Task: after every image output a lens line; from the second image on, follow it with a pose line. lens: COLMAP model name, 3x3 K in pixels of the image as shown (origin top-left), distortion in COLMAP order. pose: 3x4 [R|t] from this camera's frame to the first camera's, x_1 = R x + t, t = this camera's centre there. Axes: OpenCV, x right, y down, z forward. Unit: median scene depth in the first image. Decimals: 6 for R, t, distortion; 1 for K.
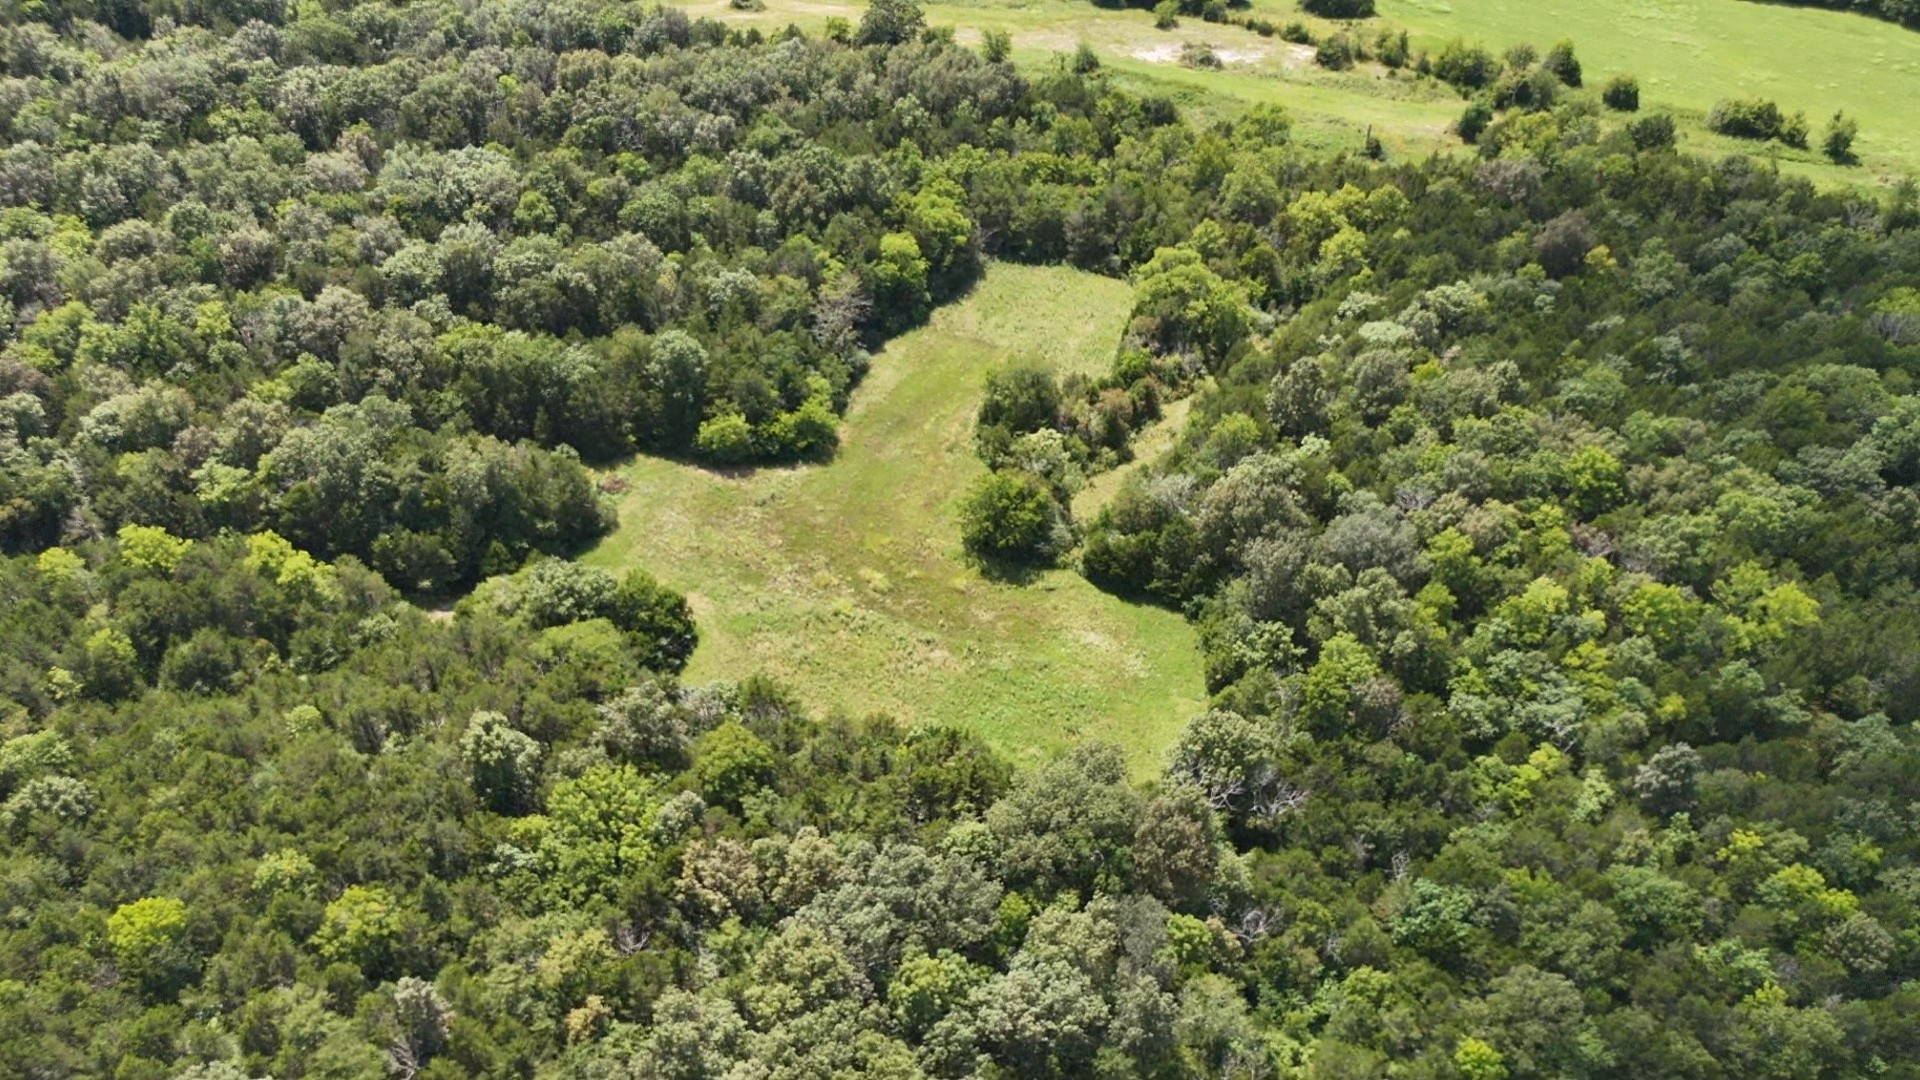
lens RADIAL K [[1403.7, 0, 968.2], [0, 1403.7, 543.9], [0, 0, 1]] dist [0.095708, -0.074504]
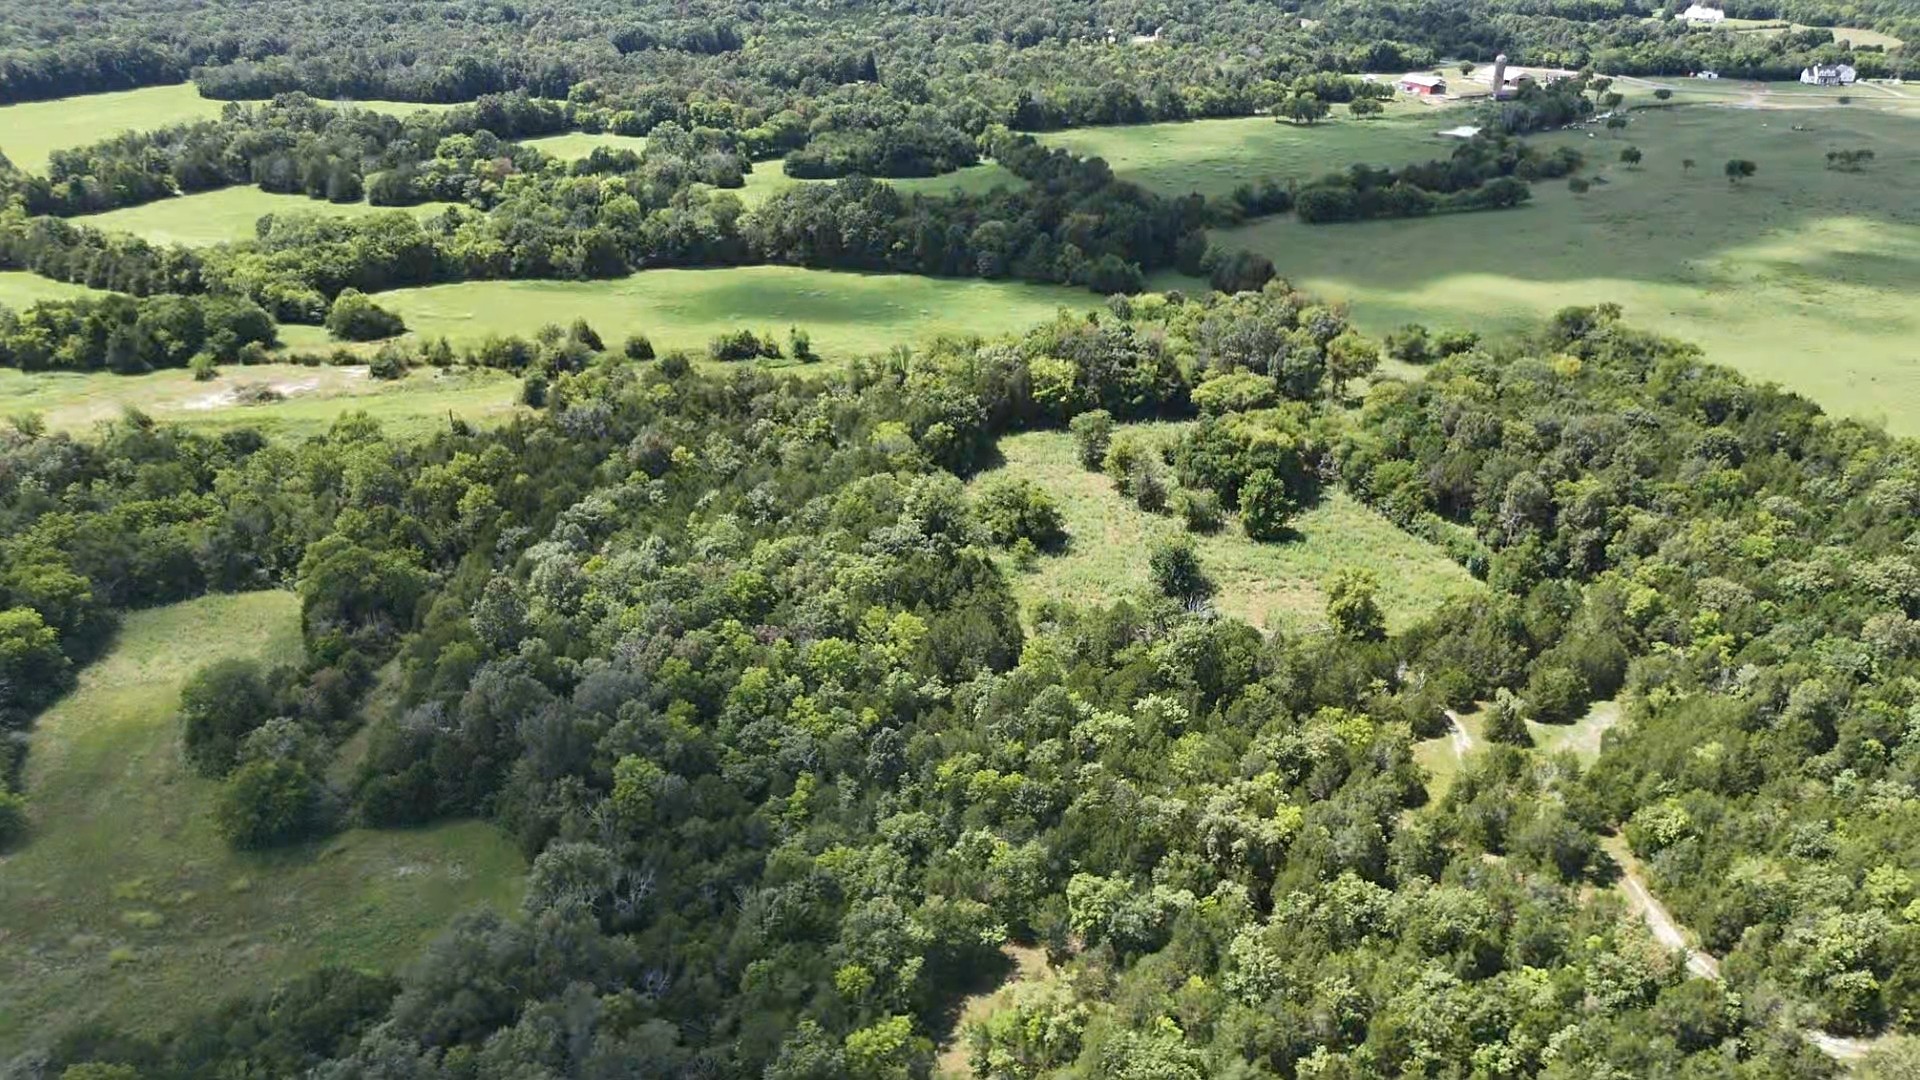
lens RADIAL K [[1446.6, 0, 960.0], [0, 1446.6, 540.0], [0, 0, 1]] dist [0.067259, -0.054518]
pose [[0.774640, -0.276412, 0.568796, -0.108474], [0.397599, 0.912295, -0.098150, 0.087668], [-0.491780, 0.302184, 0.816601, -0.126748]]
